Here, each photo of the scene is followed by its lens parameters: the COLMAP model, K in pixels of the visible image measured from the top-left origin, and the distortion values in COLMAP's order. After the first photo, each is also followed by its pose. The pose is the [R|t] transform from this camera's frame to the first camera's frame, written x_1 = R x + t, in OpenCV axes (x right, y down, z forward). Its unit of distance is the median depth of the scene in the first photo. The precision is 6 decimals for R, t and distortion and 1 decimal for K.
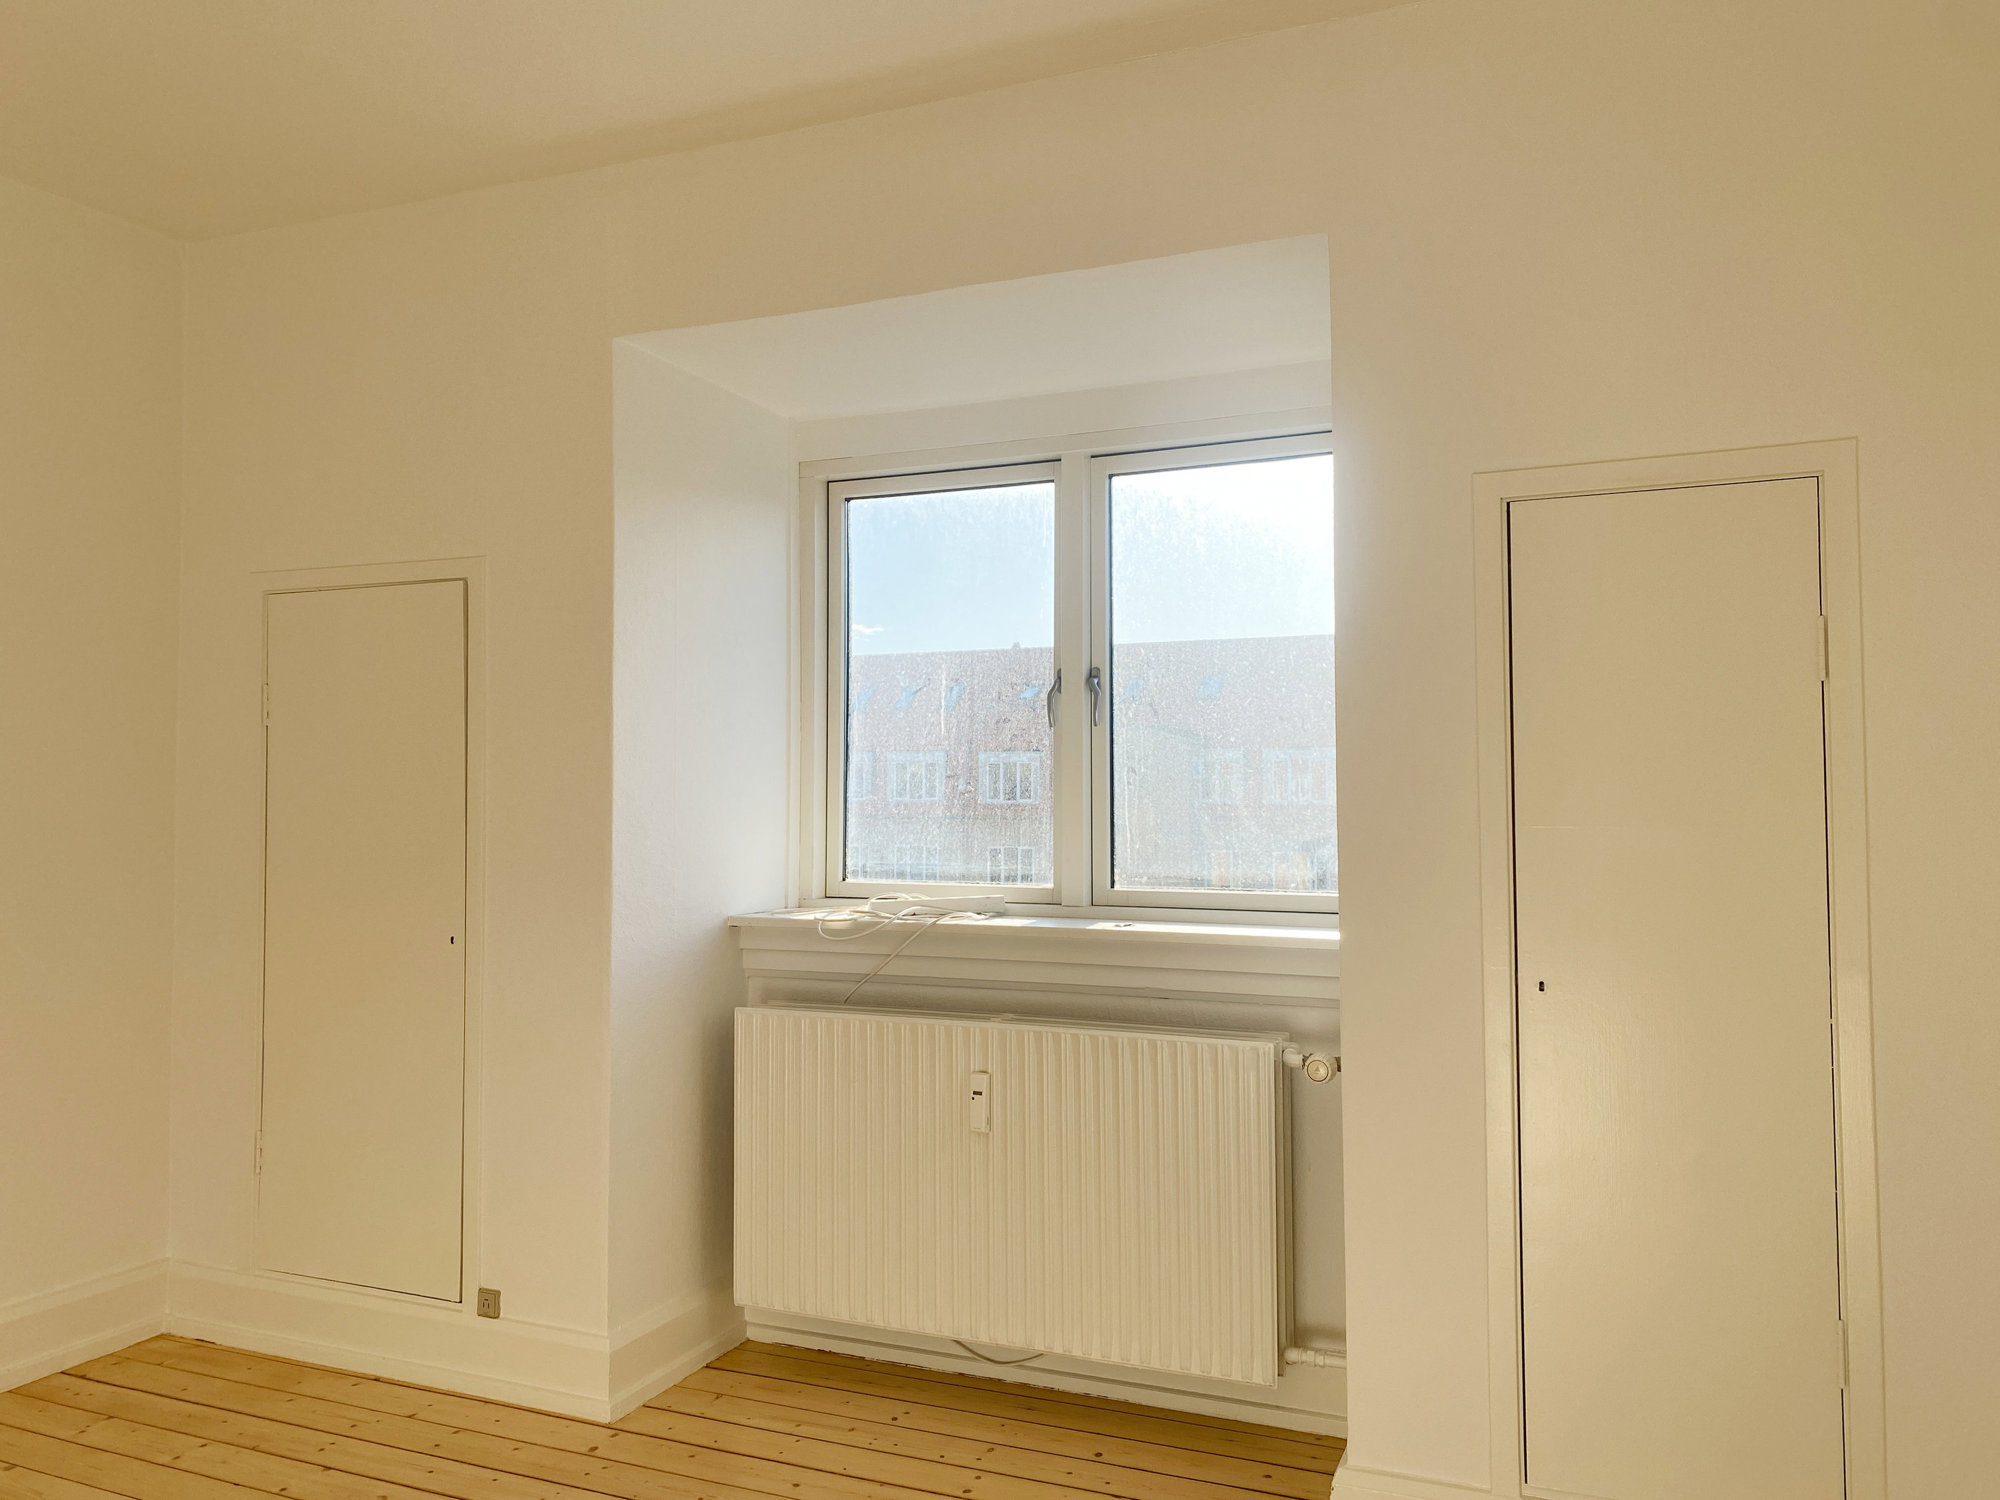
lens RADIAL K [[1546.9, 0, 998.6], [0, 1546.9, 713.0], [0, 0, 1]] dist [0.032282, -0.004356]
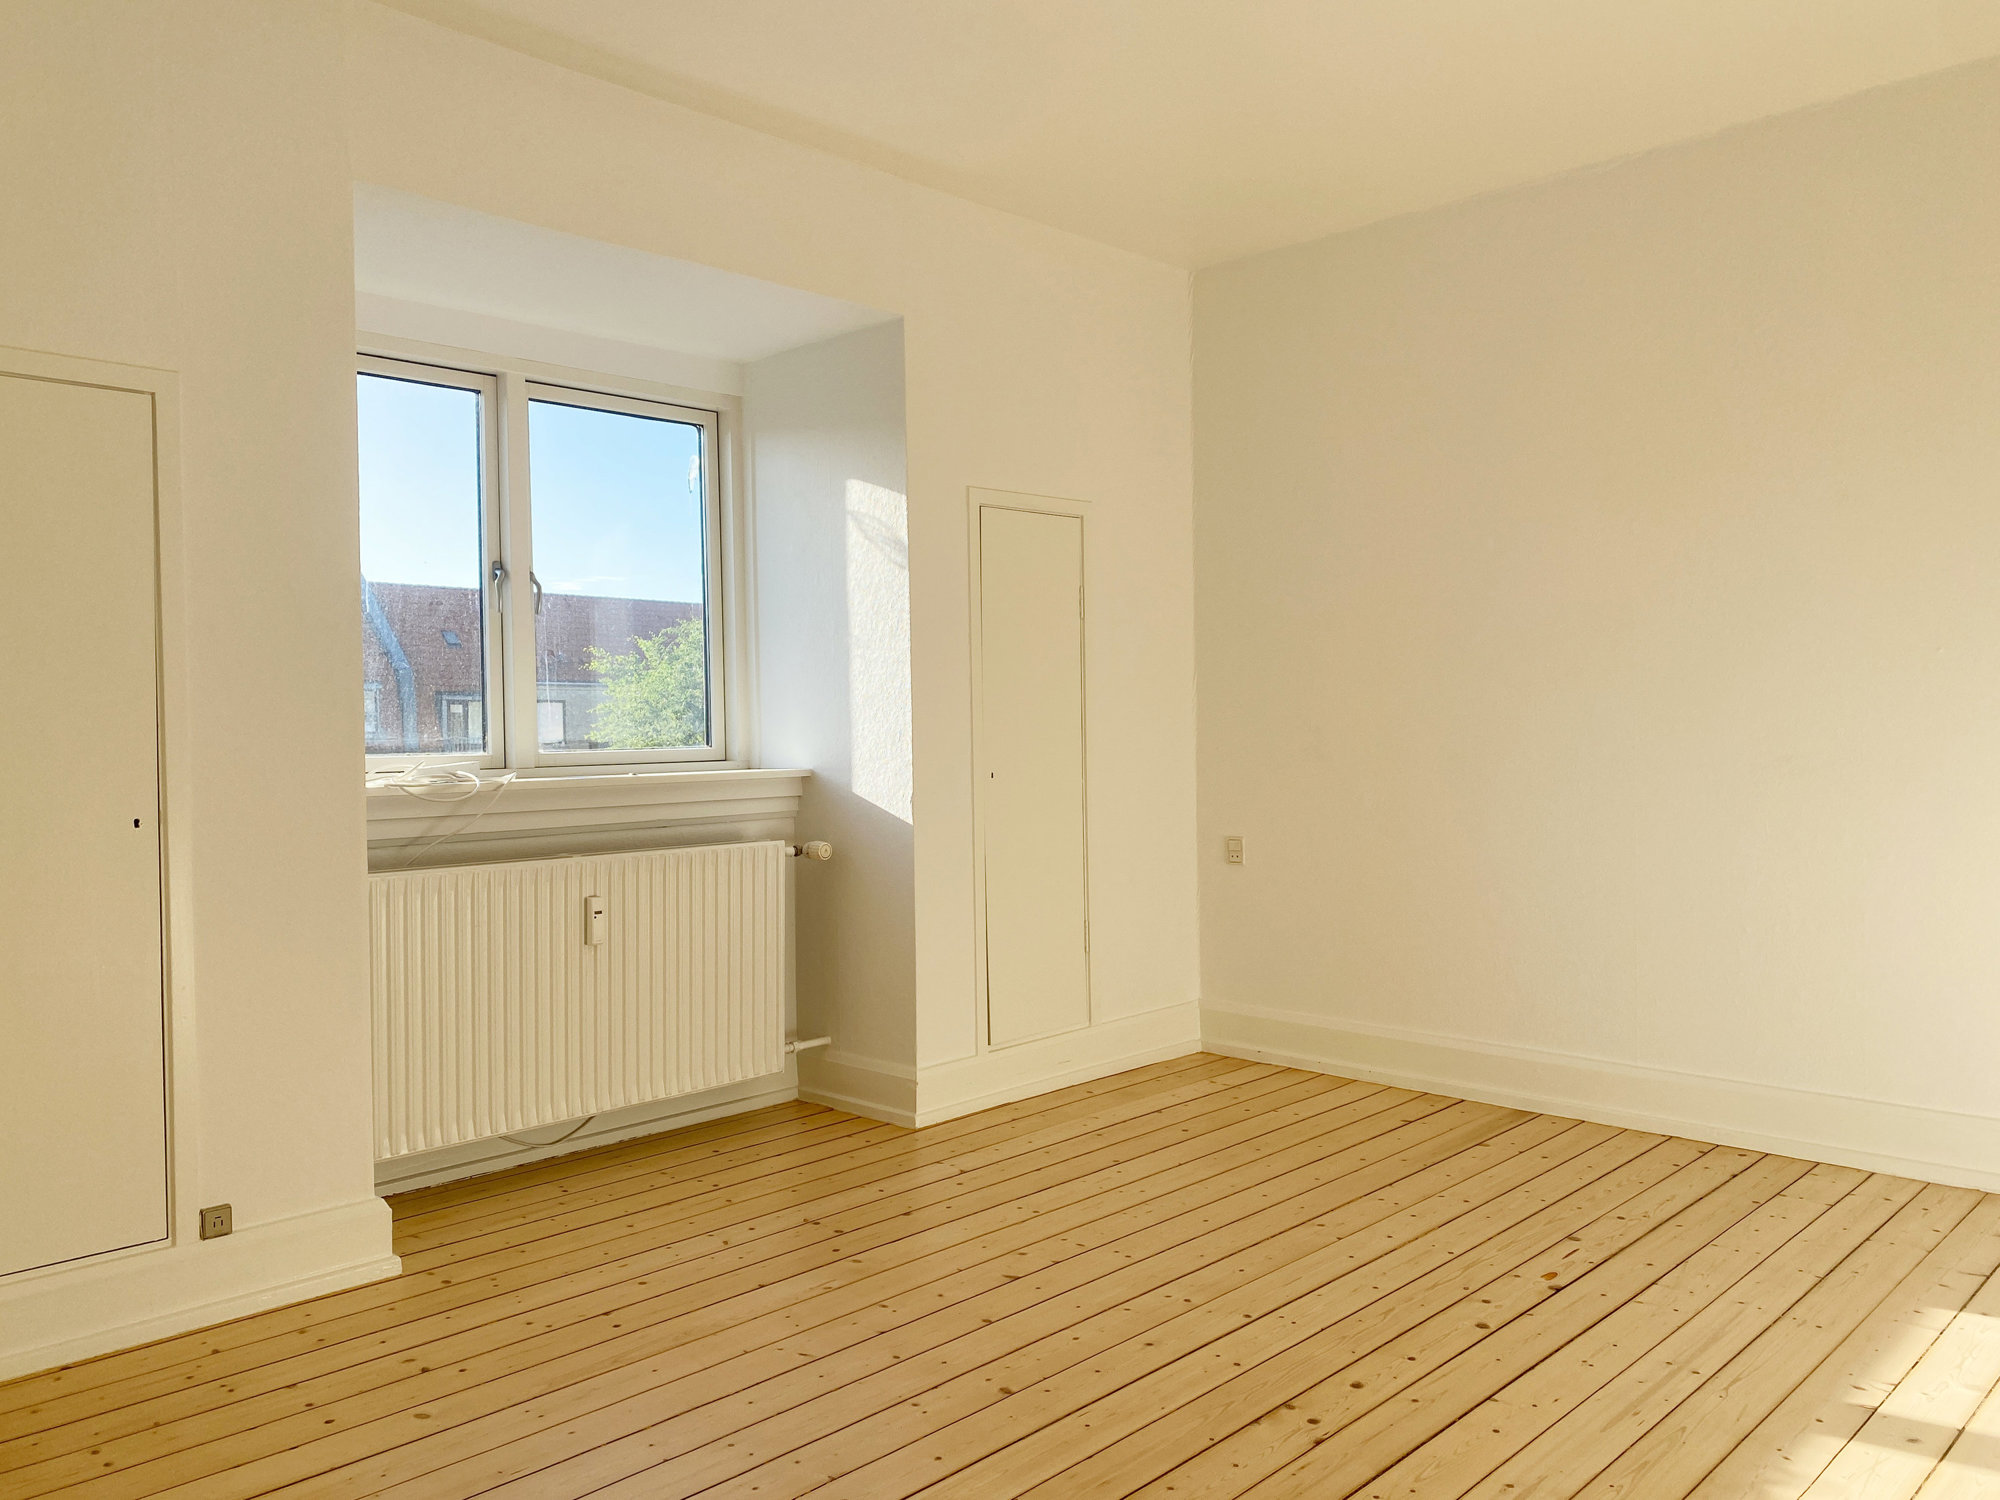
lens RADIAL K [[1519.4, 0, 1000.0], [0, 1519.4, 750.0], [0, 0, 1]] dist [0.033152, -0.002167]
pose [[0.360018, -0.027571, 0.932538, -0.985241], [-0.038748, 0.998259, 0.044473, 0.051662], [-0.932140, -0.052145, 0.358323, 0.281538]]
